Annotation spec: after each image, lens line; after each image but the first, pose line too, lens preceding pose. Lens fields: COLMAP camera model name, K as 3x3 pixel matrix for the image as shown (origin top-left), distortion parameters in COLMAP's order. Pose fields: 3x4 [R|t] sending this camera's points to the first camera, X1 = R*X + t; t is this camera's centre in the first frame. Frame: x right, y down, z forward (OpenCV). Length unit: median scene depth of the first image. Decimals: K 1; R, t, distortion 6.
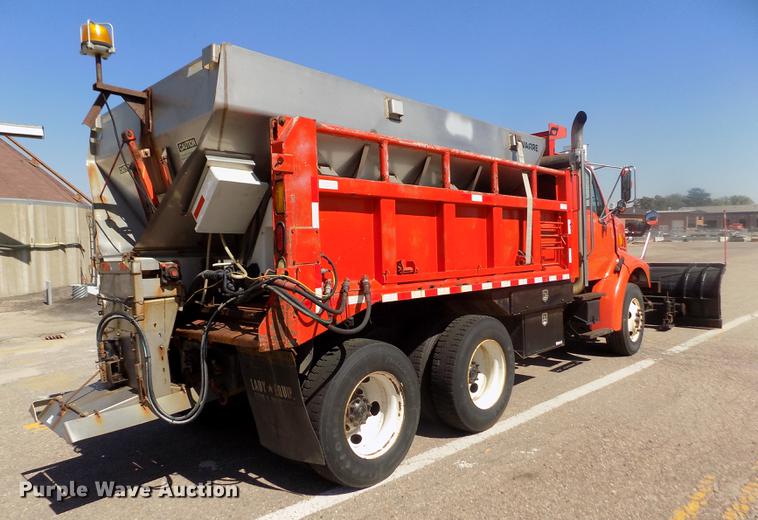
lens RADIAL K [[536.2, 0, 360.3], [0, 536.2, 288.8], [0, 0, 1]] dist [-0.039881, 0.005248]
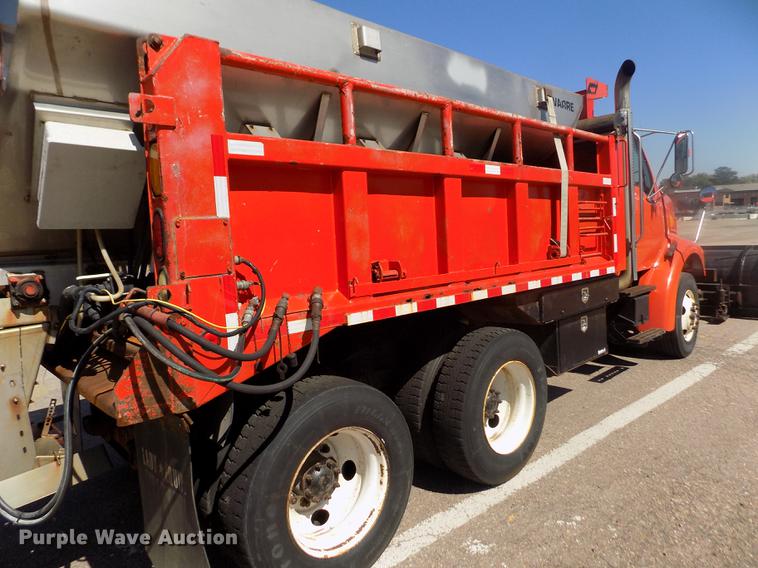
lens RADIAL K [[509.0, 0, 379.0], [0, 509.0, 284.0], [0, 0, 1]] dist [-0.058829, 0.054904]
pose [[0.999220, -0.018532, -0.034872, 0.085756], [0.019377, 0.999523, 0.024039, -0.034426], [0.034410, -0.024696, 0.999103, 0.306316]]
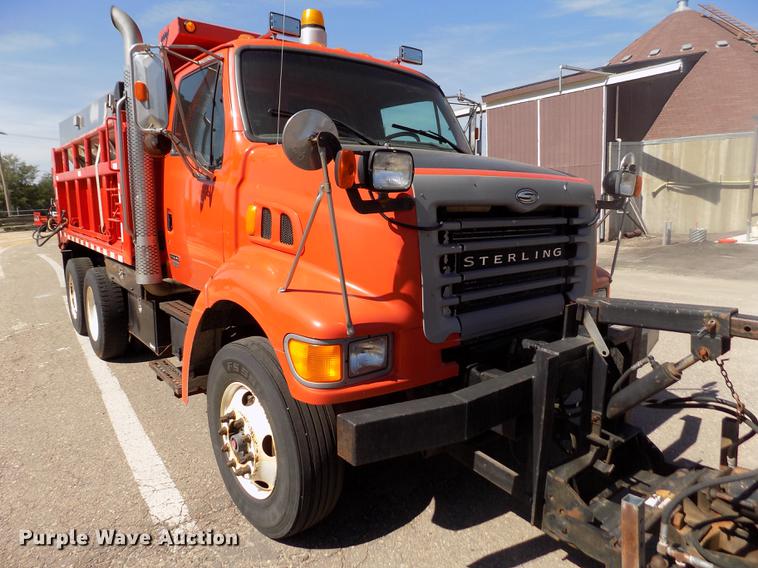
lens RADIAL K [[509.0, 0, 379.0], [0, 509.0, 284.0], [0, 0, 1]] dist [-0.058829, 0.054904]
pose [[-0.097826, 0.202282, -0.974429, 1.378347], [-0.064327, 0.975793, 0.209023, -0.211544], [0.993122, 0.083130, -0.082445, 1.850915]]
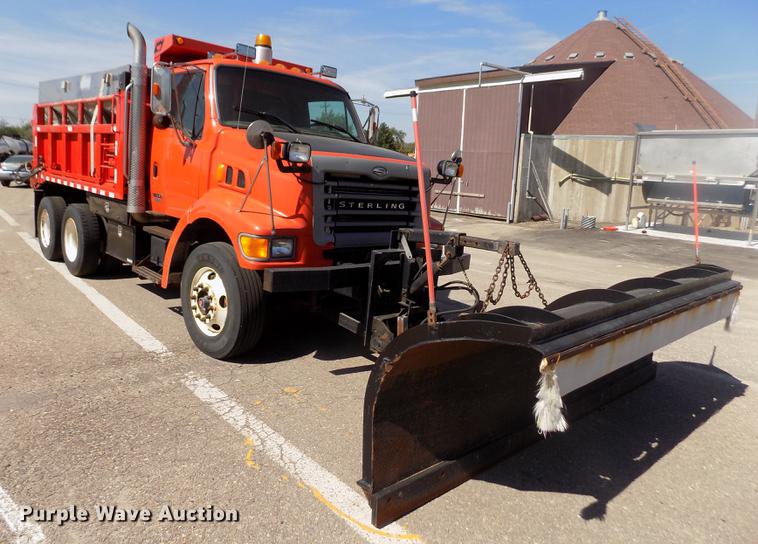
lens RADIAL K [[539.0, 0, 361.7], [0, 539.0, 260.9], [0, 0, 1]] dist [-0.040589, 0.004228]
pose [[-0.021092, 0.198121, -0.979951, 1.875340], [-0.146177, 0.969024, 0.199058, -0.234860], [0.989034, 0.147445, 0.008522, 1.943217]]
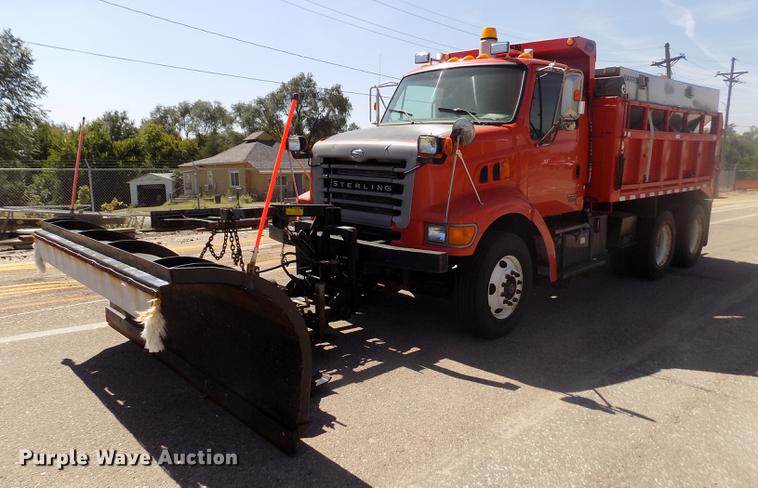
lens RADIAL K [[573.6, 0, 393.0], [0, 573.6, 273.6], [0, 0, 1]] dist [-0.037663, 0.001311]
pose [[-0.999531, 0.029114, 0.009521, 0.703571], [0.030615, 0.959482, 0.280102, -0.293625], [-0.000980, 0.280262, -0.959923, 3.213314]]
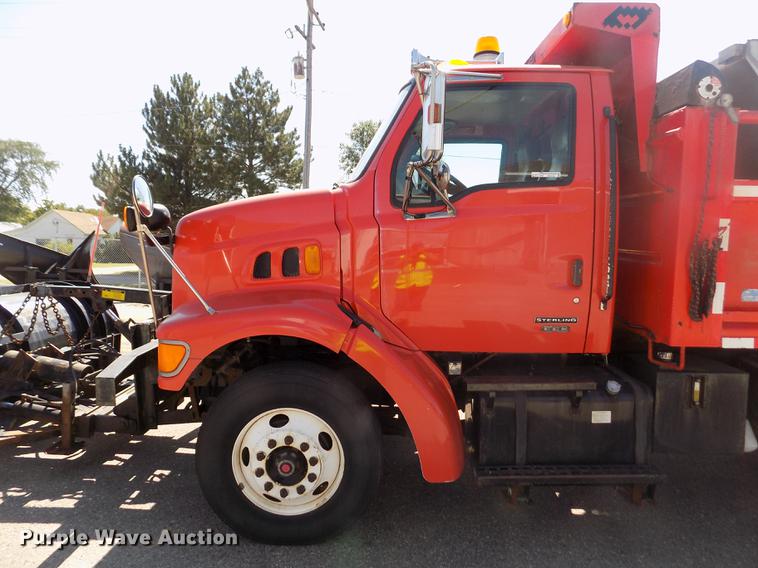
lens RADIAL K [[509.0, 0, 379.0], [0, 509.0, 284.0], [0, 0, 1]] dist [-0.058829, 0.054904]
pose [[-0.683112, -0.048345, 0.728711, -0.046264], [0.061057, 0.990533, 0.122951, -0.199658], [-0.727757, 0.128482, -0.673693, 2.346520]]
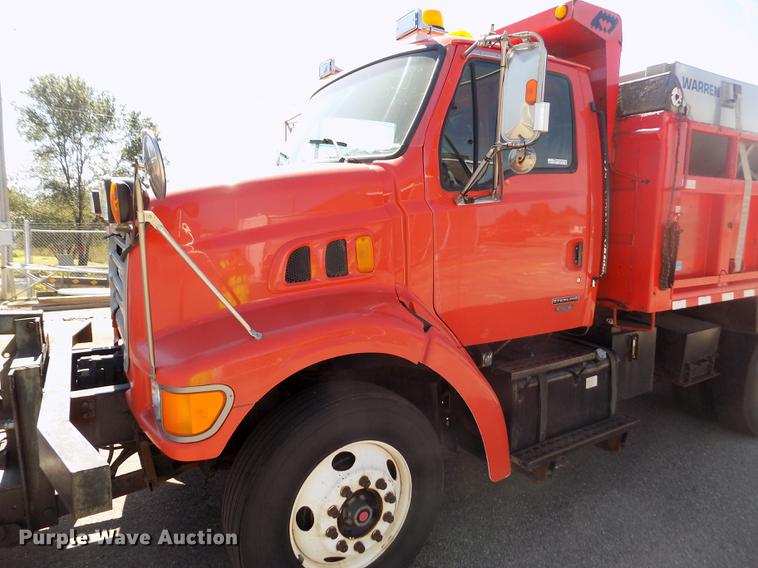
lens RADIAL K [[509.0, 0, 379.0], [0, 509.0, 284.0], [0, 0, 1]] dist [-0.058829, 0.054904]
pose [[-0.968073, -0.007283, 0.250562, 0.327285], [0.042491, 0.980344, 0.192664, -0.224595], [-0.247041, 0.197160, -0.948735, 2.459781]]
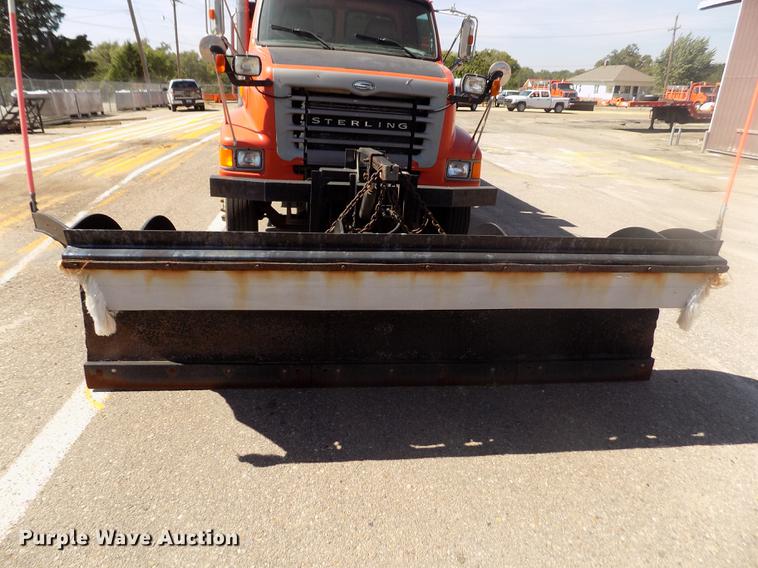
lens RADIAL K [[497.9, 0, 379.0], [0, 497.9, 284.0], [0, 0, 1]] dist [-0.065024, 0.052743]
pose [[-0.579414, 0.307328, -0.754870, 1.584084], [-0.104811, 0.890397, 0.442953, -0.281800], [0.808266, 0.335772, -0.483697, 2.561494]]
